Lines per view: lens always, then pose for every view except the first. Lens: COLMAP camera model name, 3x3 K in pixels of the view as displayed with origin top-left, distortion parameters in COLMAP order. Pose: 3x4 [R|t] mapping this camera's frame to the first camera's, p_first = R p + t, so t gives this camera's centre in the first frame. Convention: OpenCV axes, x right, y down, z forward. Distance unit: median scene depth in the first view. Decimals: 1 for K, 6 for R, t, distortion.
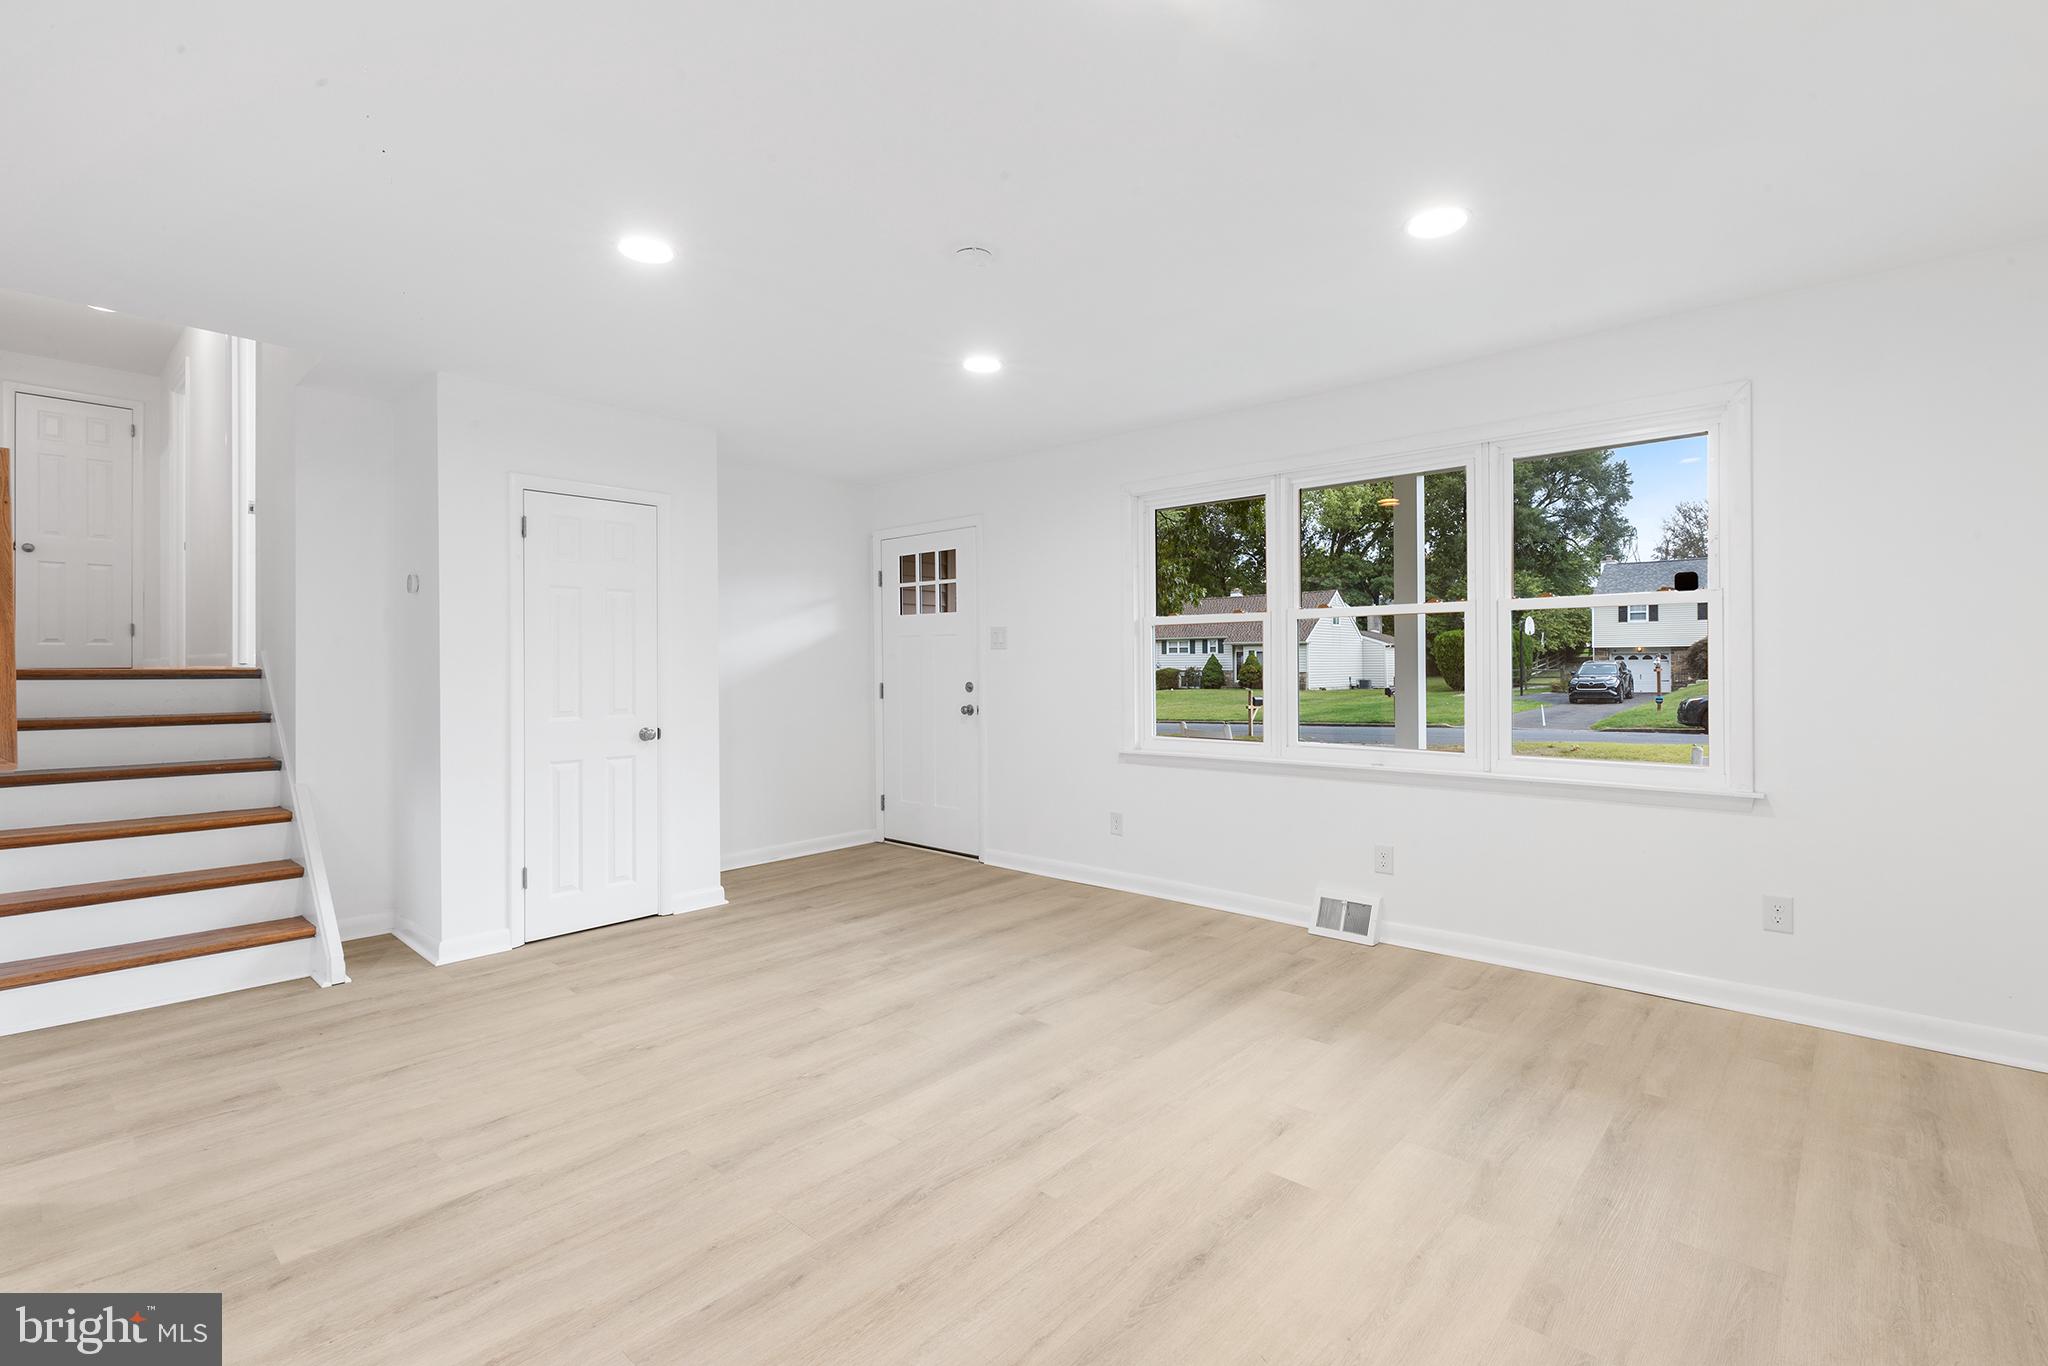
lens RADIAL K [[924.9, 0, 1027.3], [0, 924.9, 663.3], [0, 0, 1]] dist [0.003879, 0.000234]
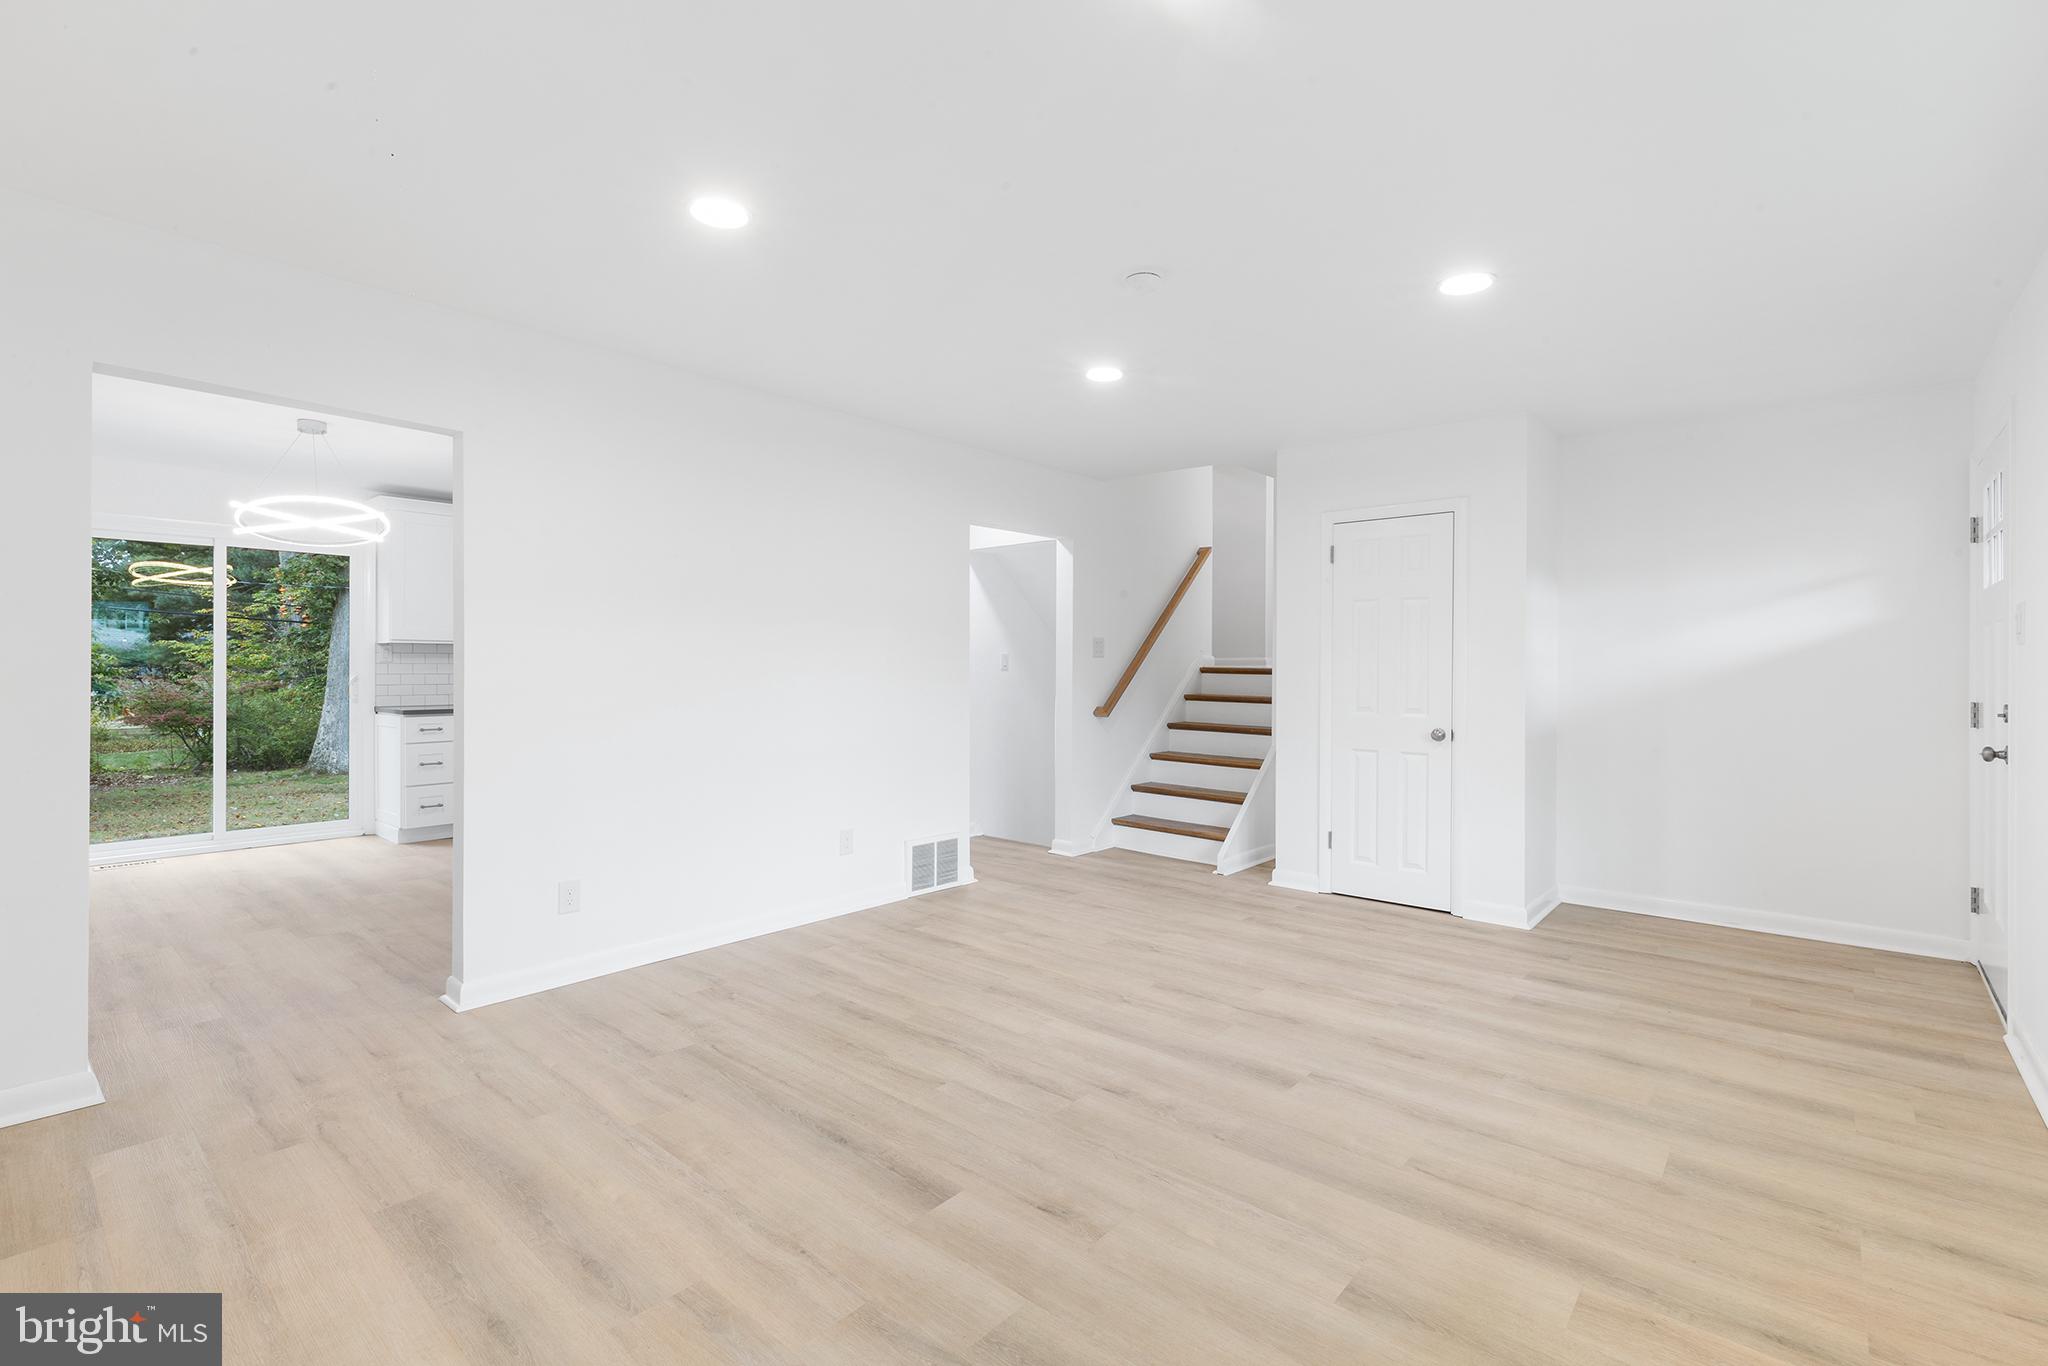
lens RADIAL K [[908.8, 0, 1024.0], [0, 908.8, 683.0], [0, 0, 1]] dist [0.002854, -0.000554]
pose [[0.022201, 0.023310, -0.999482, 0.890278], [-0.005118, 0.999718, 0.023202, -0.004084], [0.999740, 0.004600, 0.022314, 0.768869]]
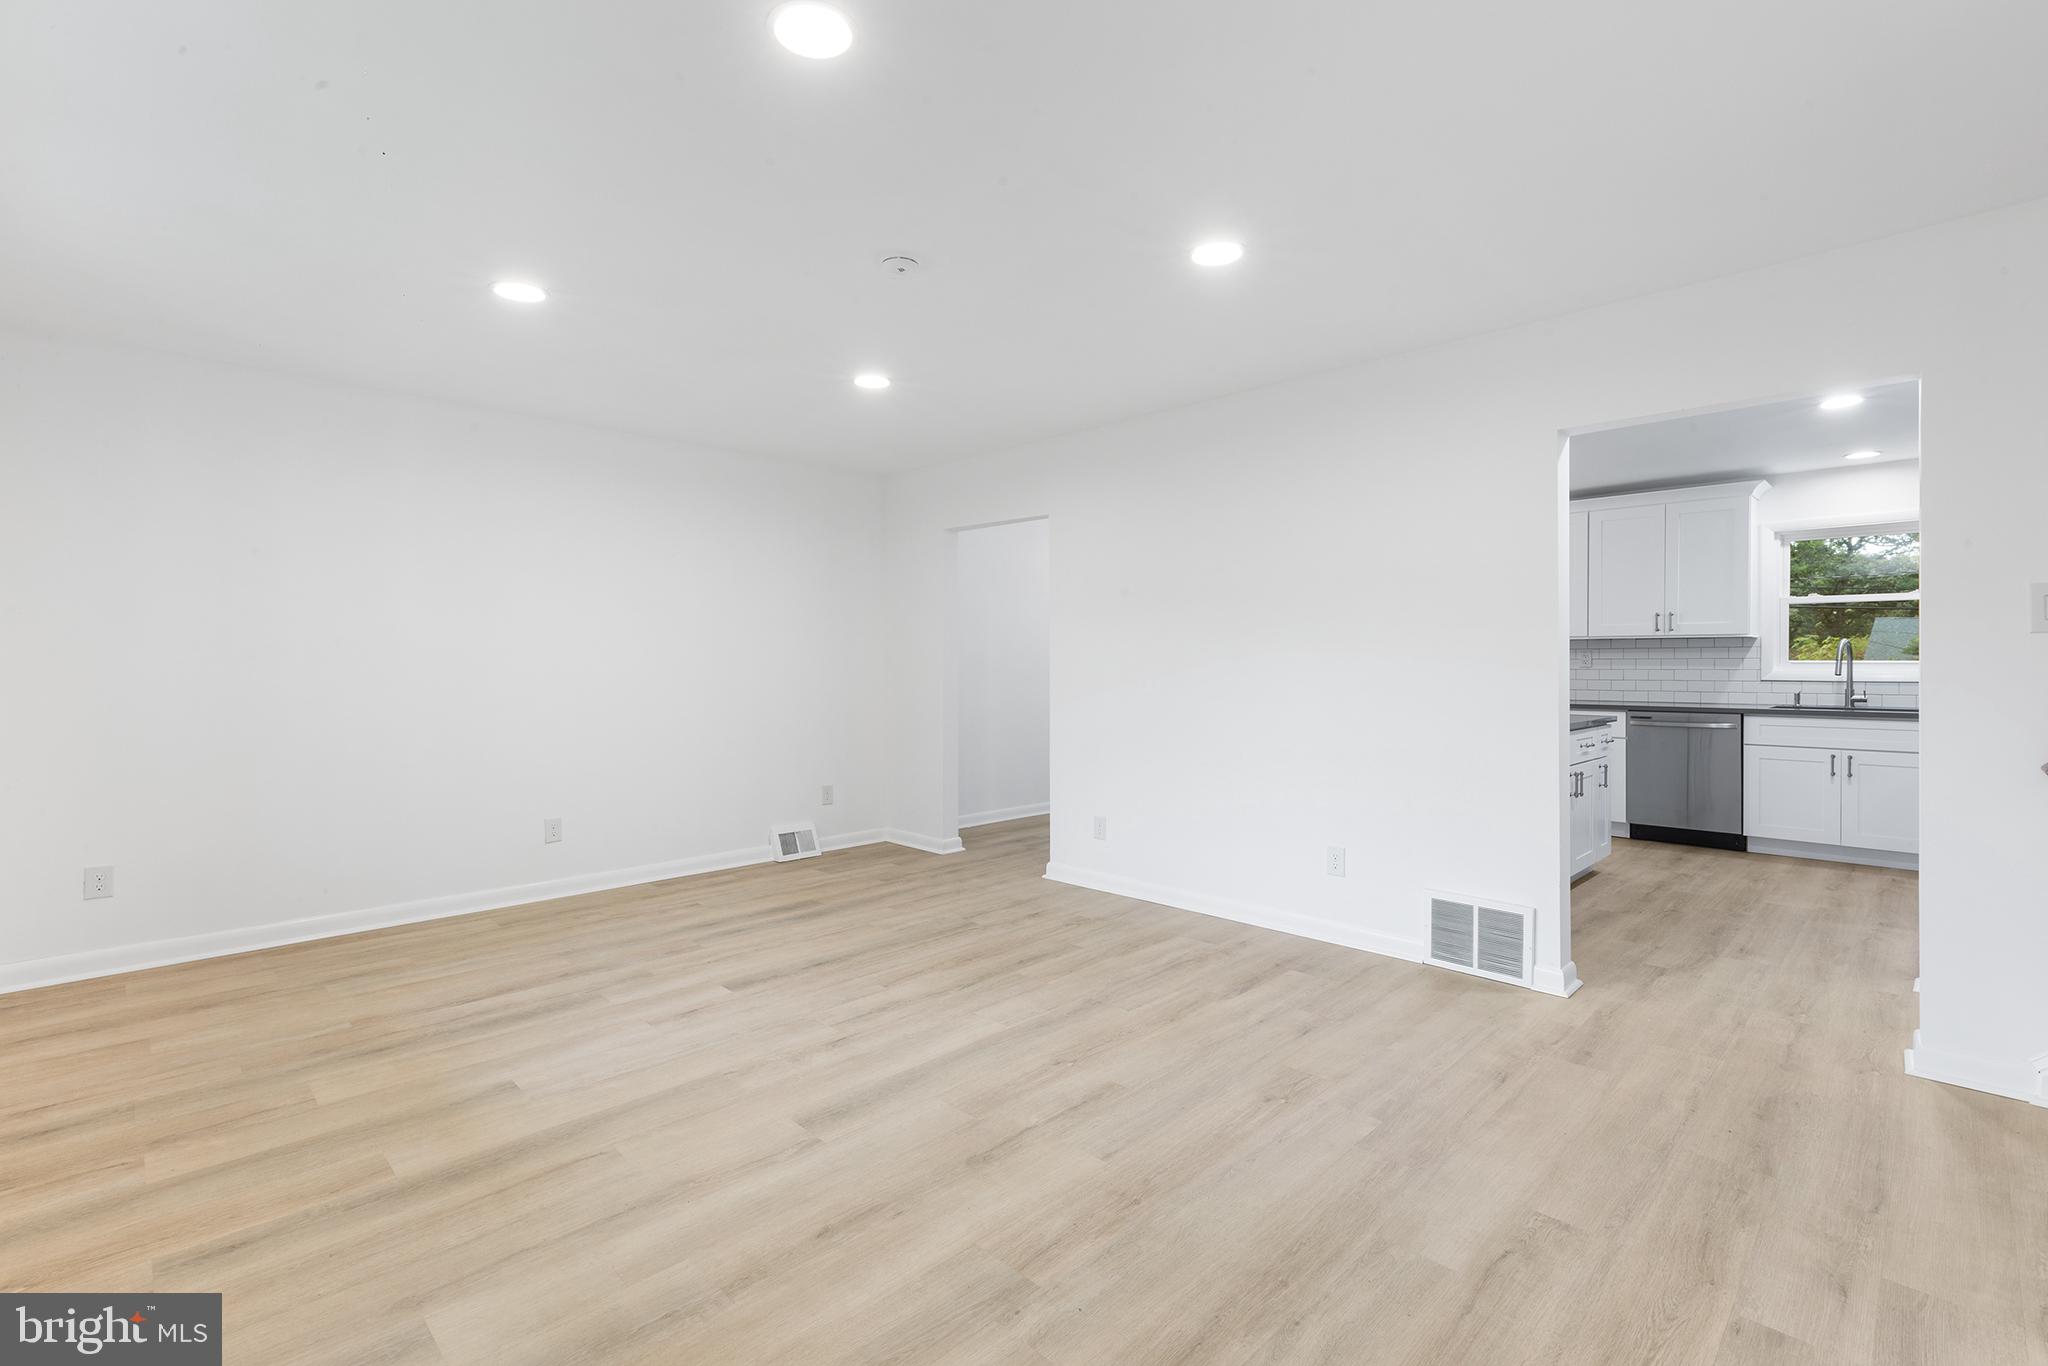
lens RADIAL K [[924.9, 0, 1027.3], [0, 924.9, 663.3], [0, 0, 1]] dist [0.003879, 0.000234]
pose [[-0.998724, 0.008716, 0.049743, -0.227104], [0.008769, 0.999961, 0.000857, 0.004606], [-0.049734, 0.001292, -0.998762, 1.855691]]
